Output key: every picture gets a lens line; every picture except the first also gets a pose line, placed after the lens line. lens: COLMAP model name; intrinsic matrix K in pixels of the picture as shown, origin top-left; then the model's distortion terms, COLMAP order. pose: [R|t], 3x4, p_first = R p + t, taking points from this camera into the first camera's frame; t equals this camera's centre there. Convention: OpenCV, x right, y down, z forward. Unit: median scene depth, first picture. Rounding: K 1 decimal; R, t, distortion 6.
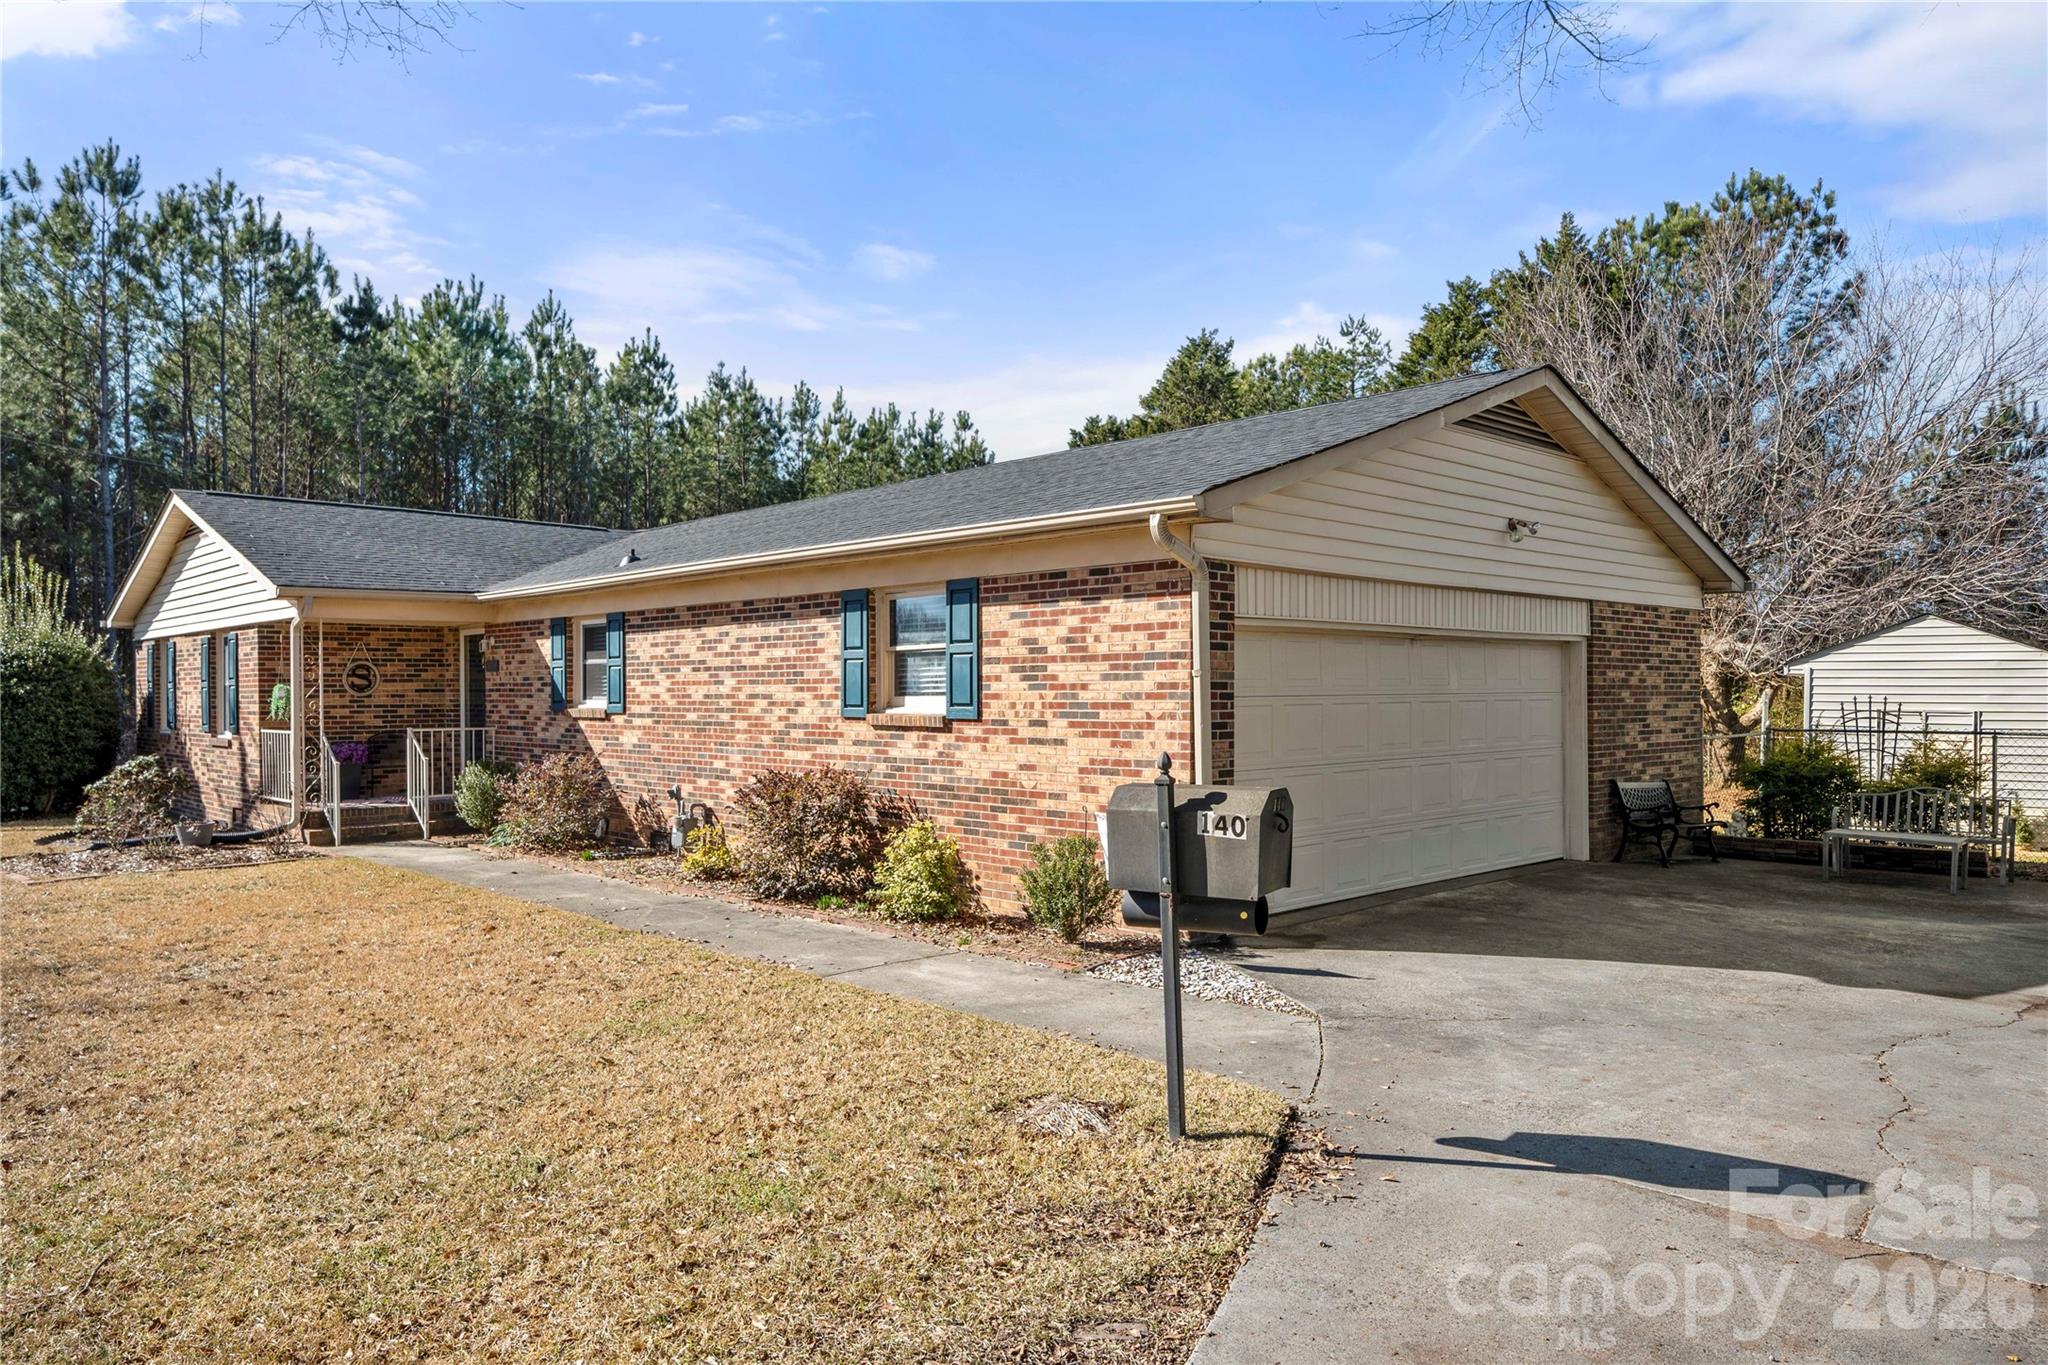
lens RADIAL K [[1365.3, 0, 1024.5], [0, 1365.3, 683.7], [0, 0, 1]] dist [-0.005370, 0.000011]
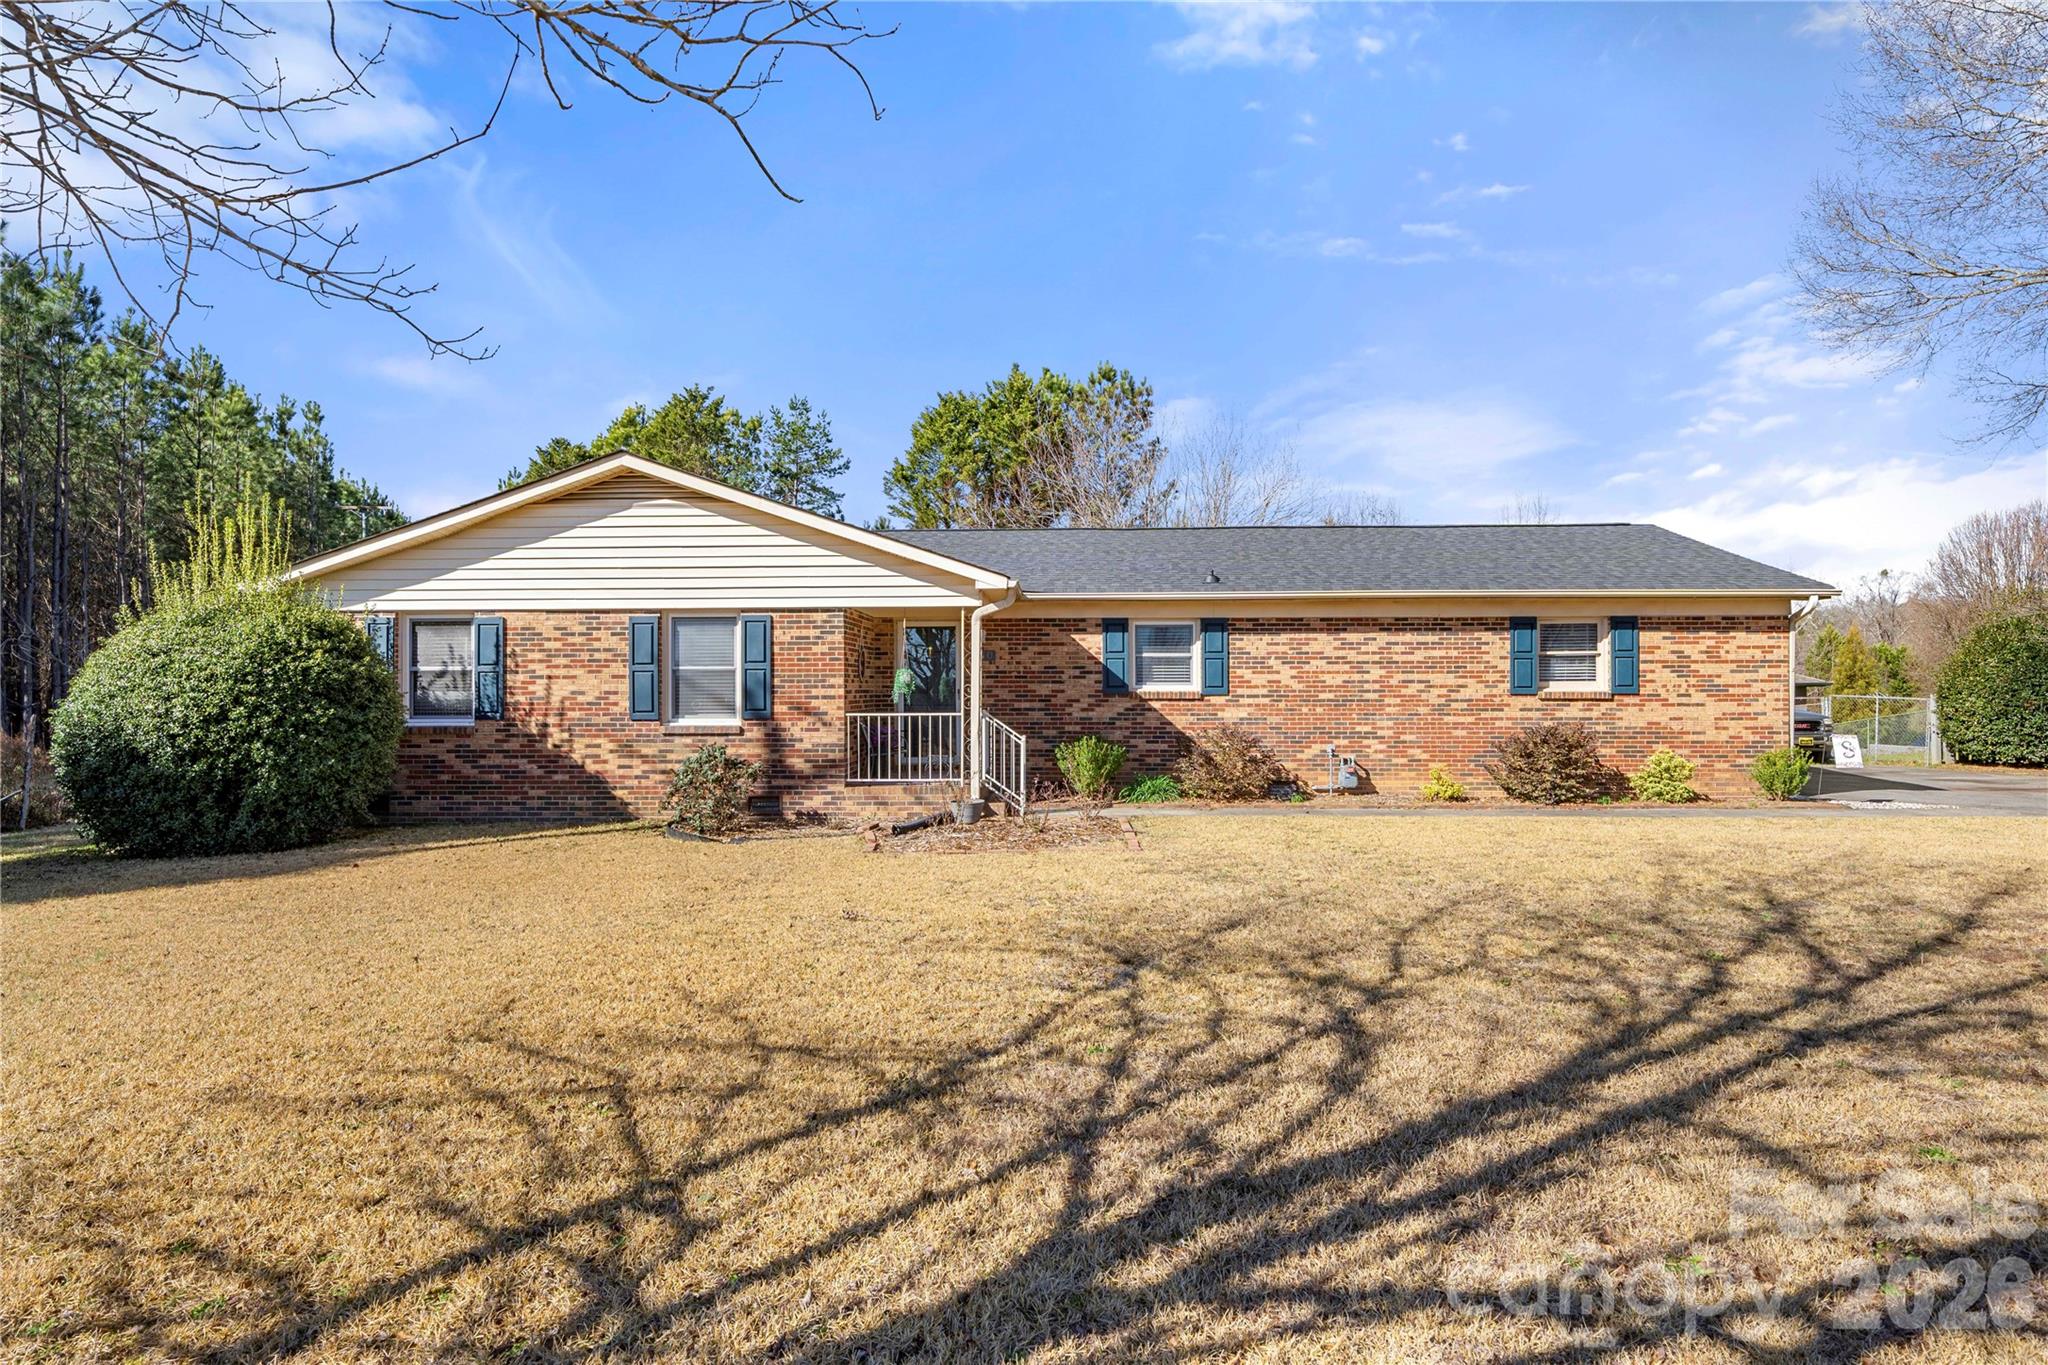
lens RADIAL K [[1141.9, 0, 1024.9], [0, 1141.9, 688.6], [0, 0, 1]] dist [-0.006294, -0.000332]
pose [[0.712518, 0.007706, 0.701612, -1.699096], [-0.005105, 0.999970, -0.005798, 0.032403], [-0.701635, 0.000549, 0.712536, 0.496701]]
